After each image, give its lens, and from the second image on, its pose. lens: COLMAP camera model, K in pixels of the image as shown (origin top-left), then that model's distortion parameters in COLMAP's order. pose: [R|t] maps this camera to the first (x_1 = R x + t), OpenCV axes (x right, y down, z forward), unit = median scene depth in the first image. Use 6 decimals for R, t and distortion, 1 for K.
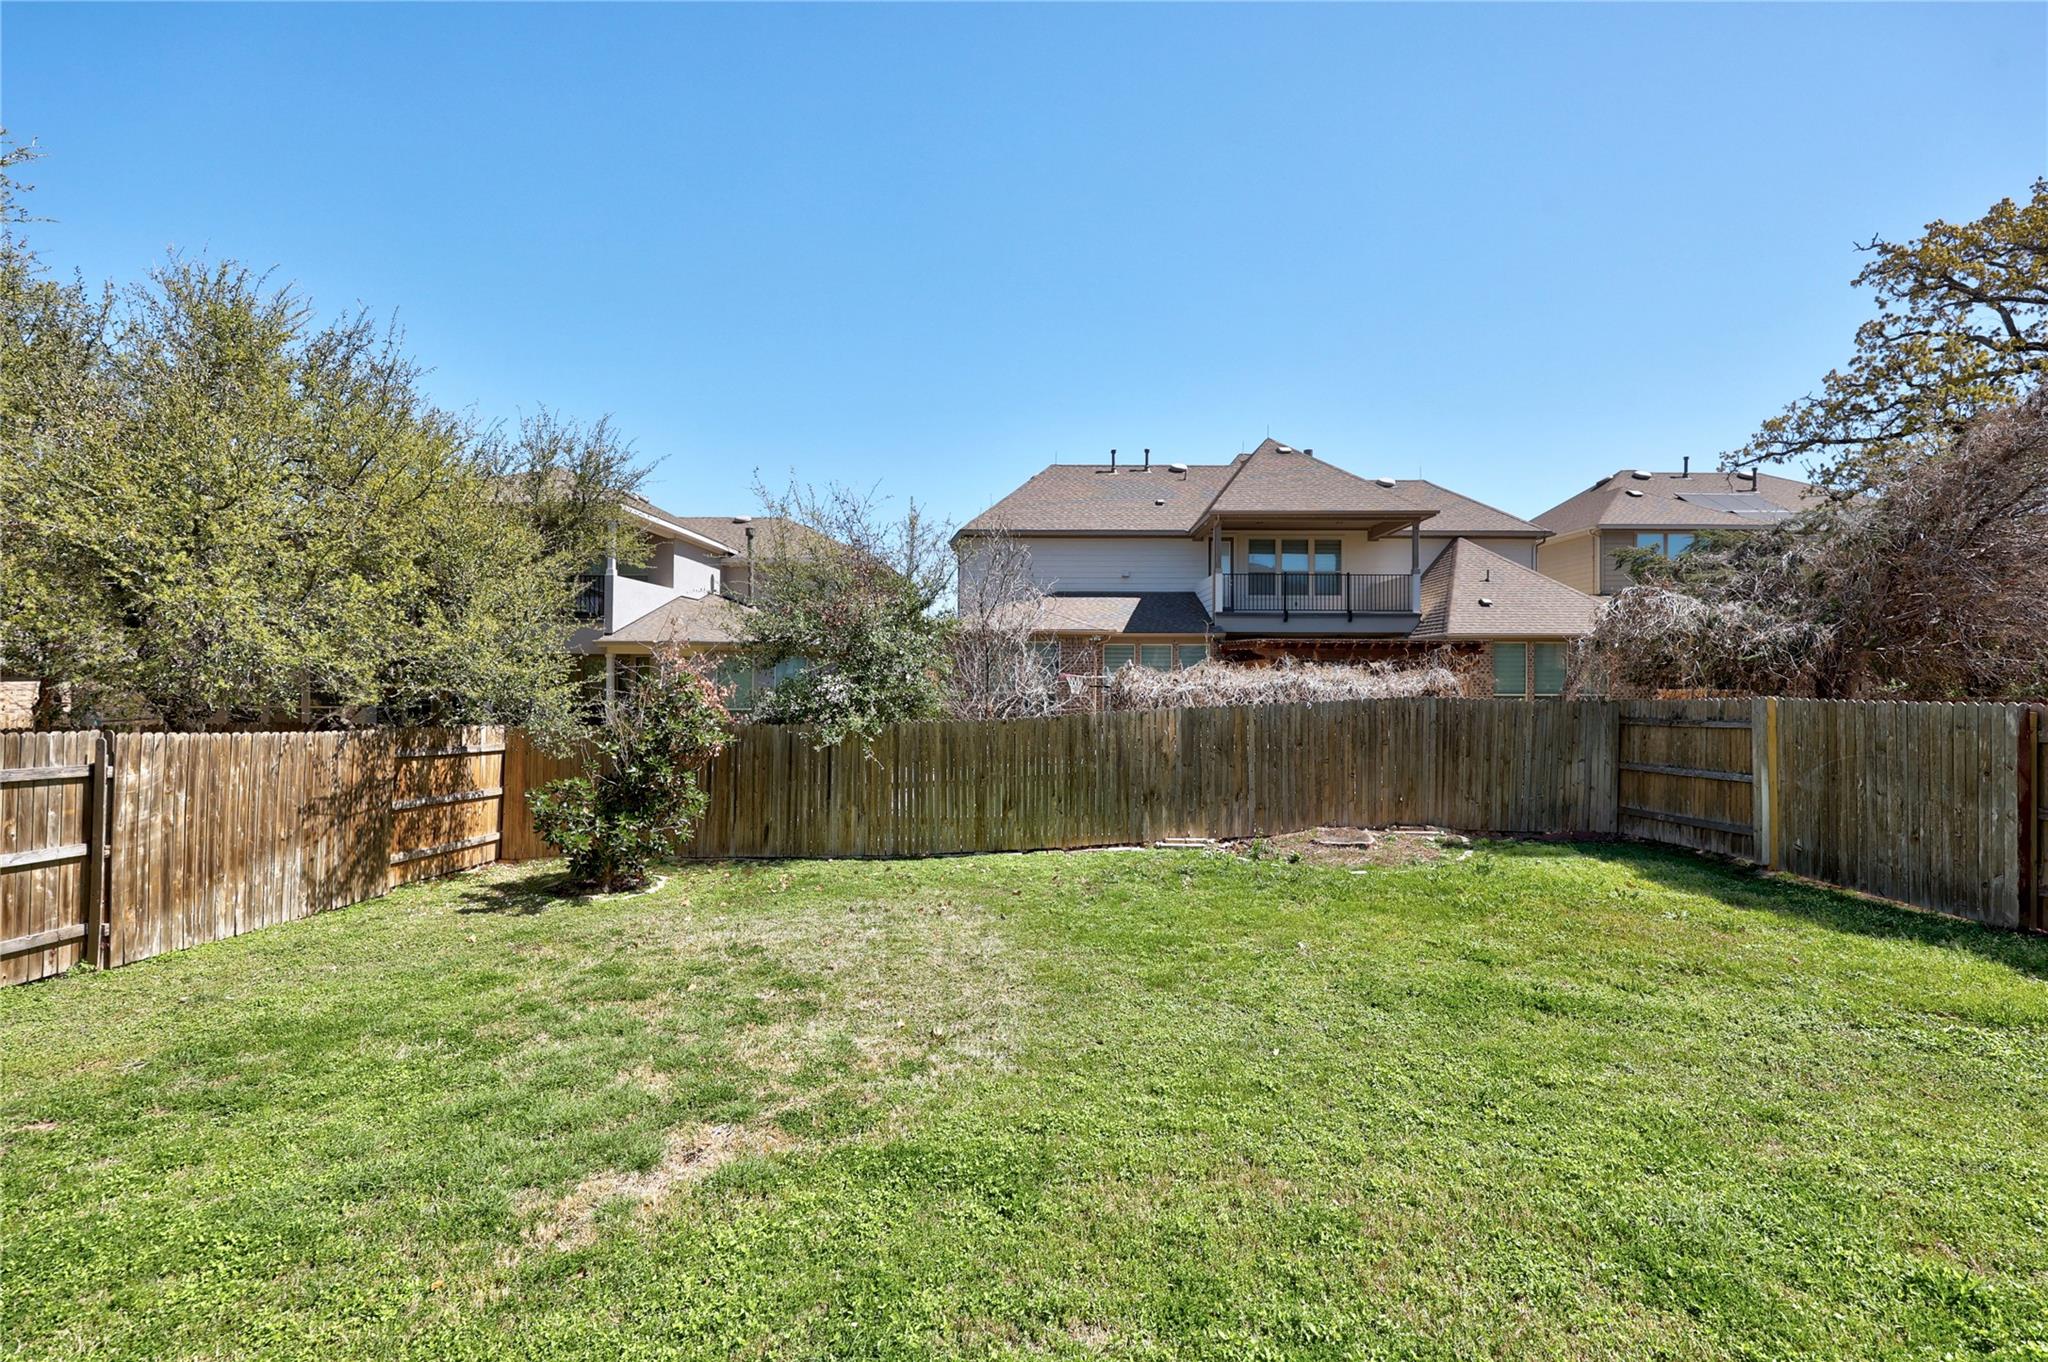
lens RADIAL K [[786.0, 0, 1031.7], [0, 786.0, 692.3], [0, 0, 1]] dist [-0.002894, -0.000418]
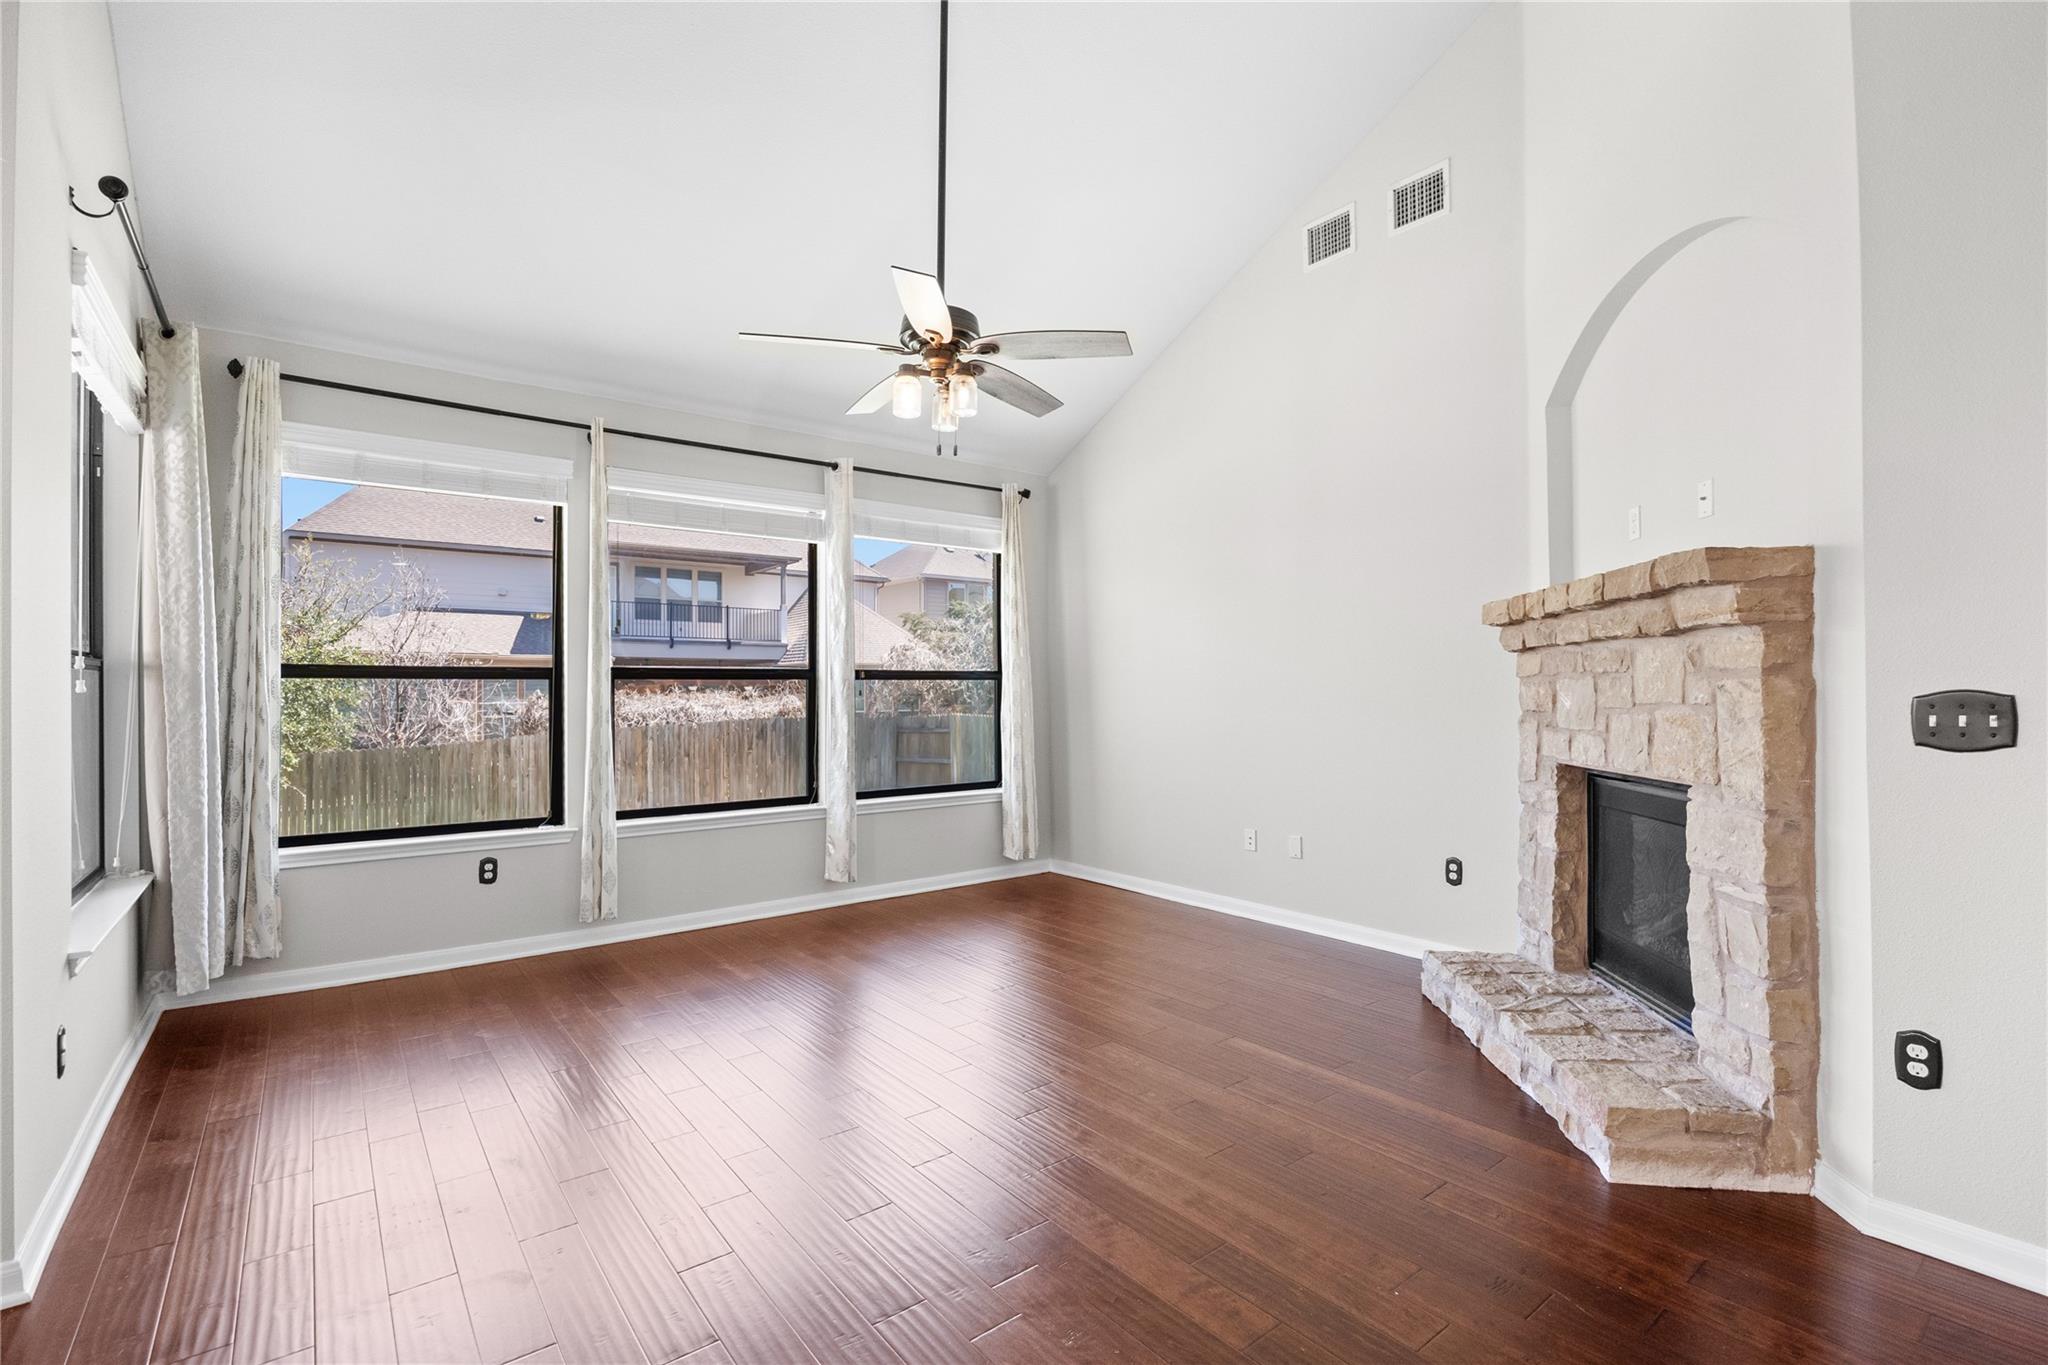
lens RADIAL K [[920.0, 0, 1006.5], [0, 920.0, 678.7], [0, 0, 1]] dist [-0.017198, -0.000063]
pose [[0.784433, 0.004069, 0.620201, -0.099883], [0.015266, 0.999549, -0.025867, -0.007415], [-0.620026, 0.029759, 0.784017, -0.278964]]
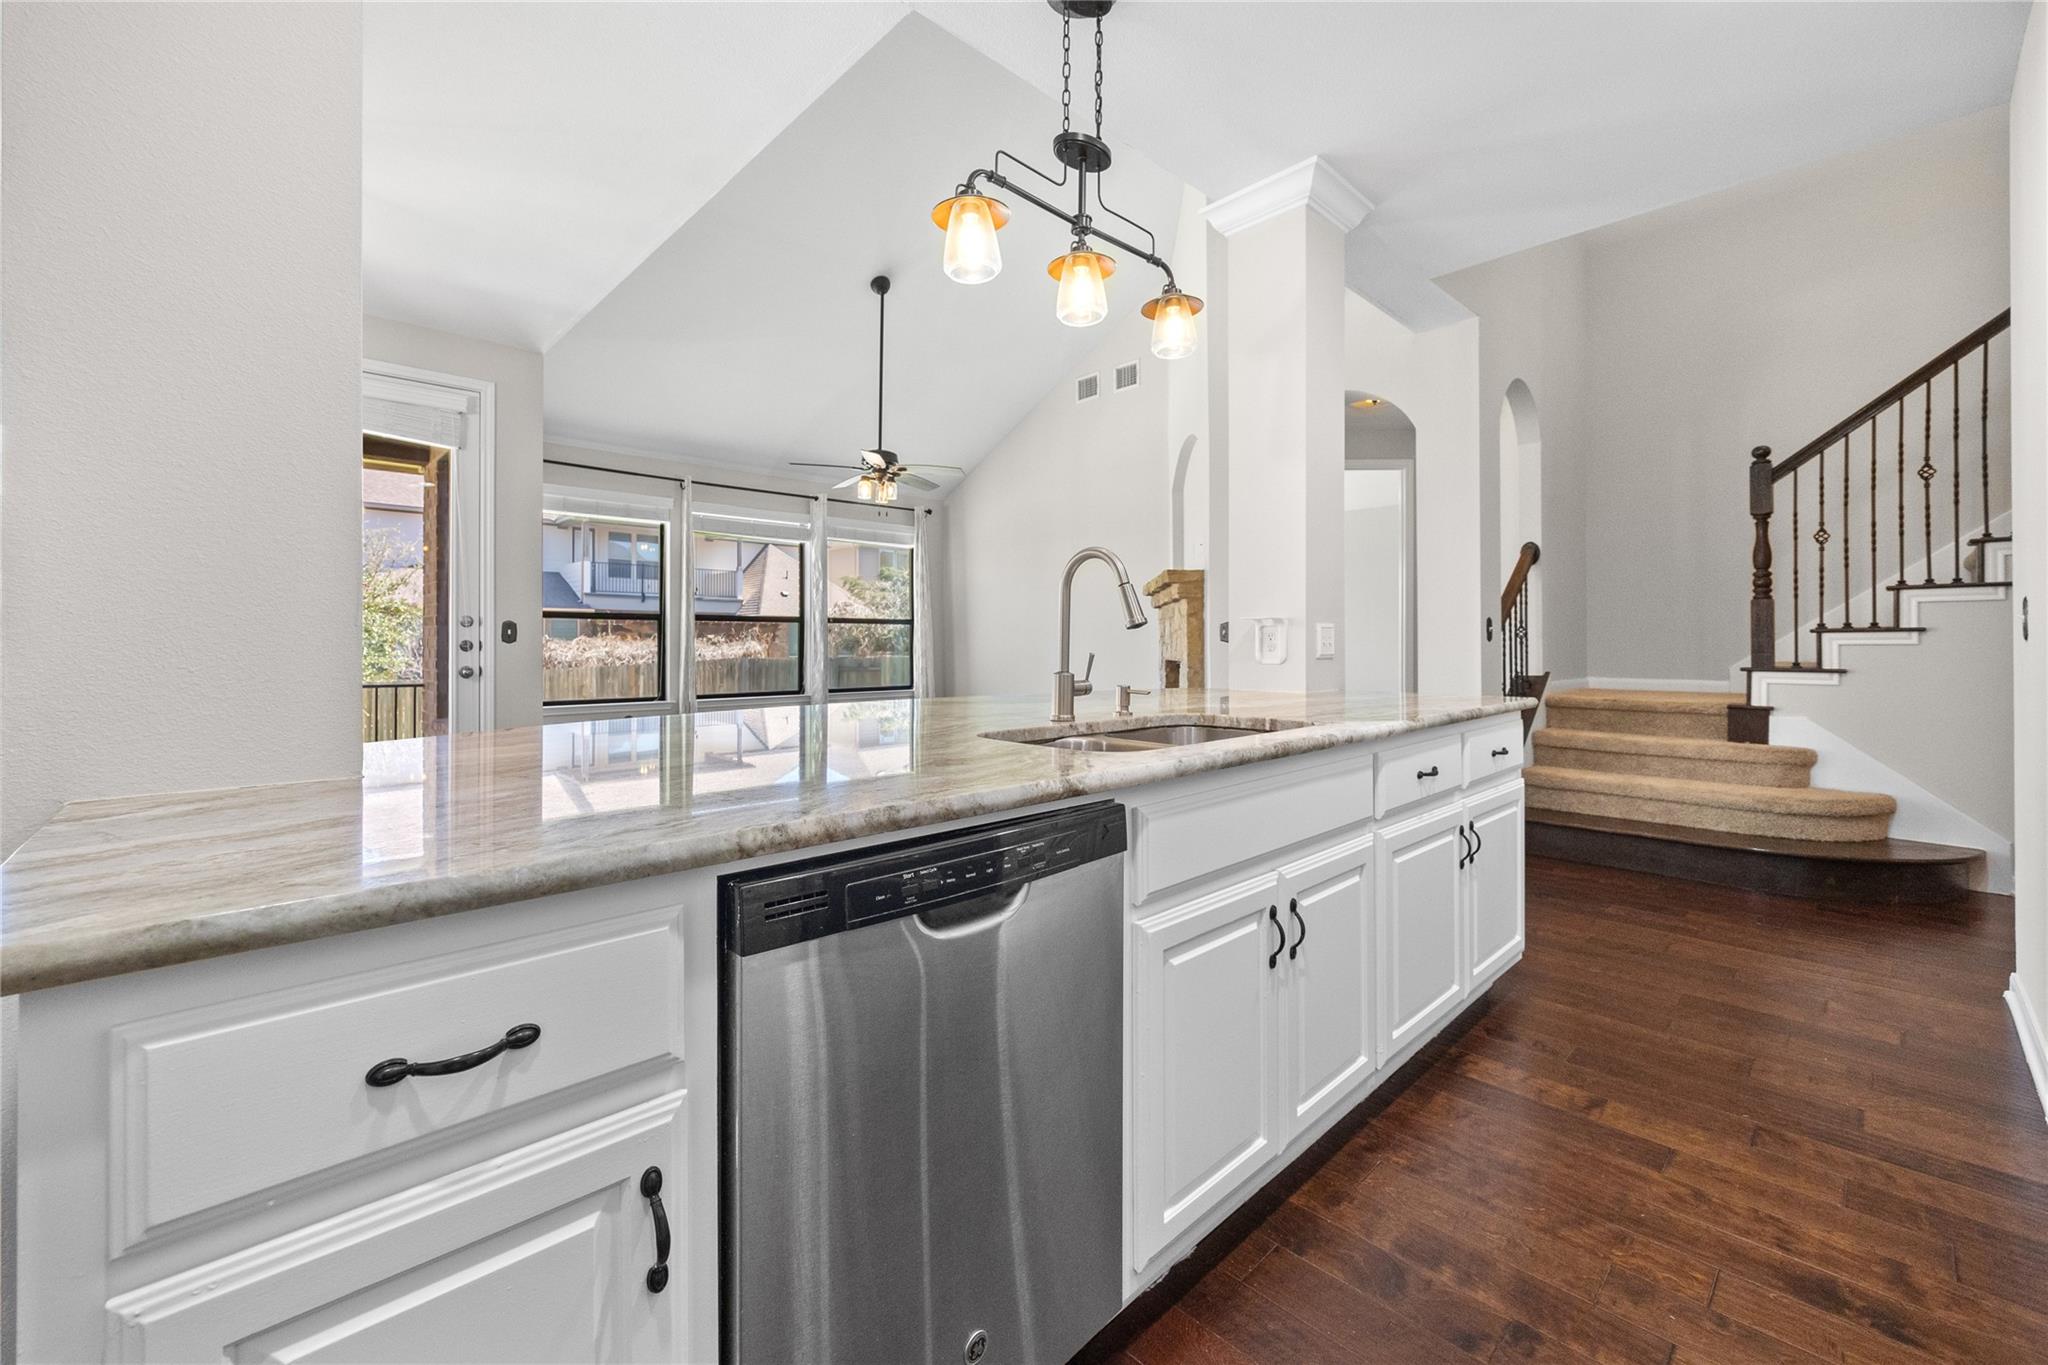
lens RADIAL K [[843.0, 0, 1014.7], [0, 843.0, 640.7], [0, 0, 1]] dist [0.003575, -0.000226]
pose [[0.720388, 0.001953, 0.693568, -0.196865], [0.012492, 0.999797, -0.015791, 0.002659], [-0.693458, 0.020039, 0.720218, -0.415508]]
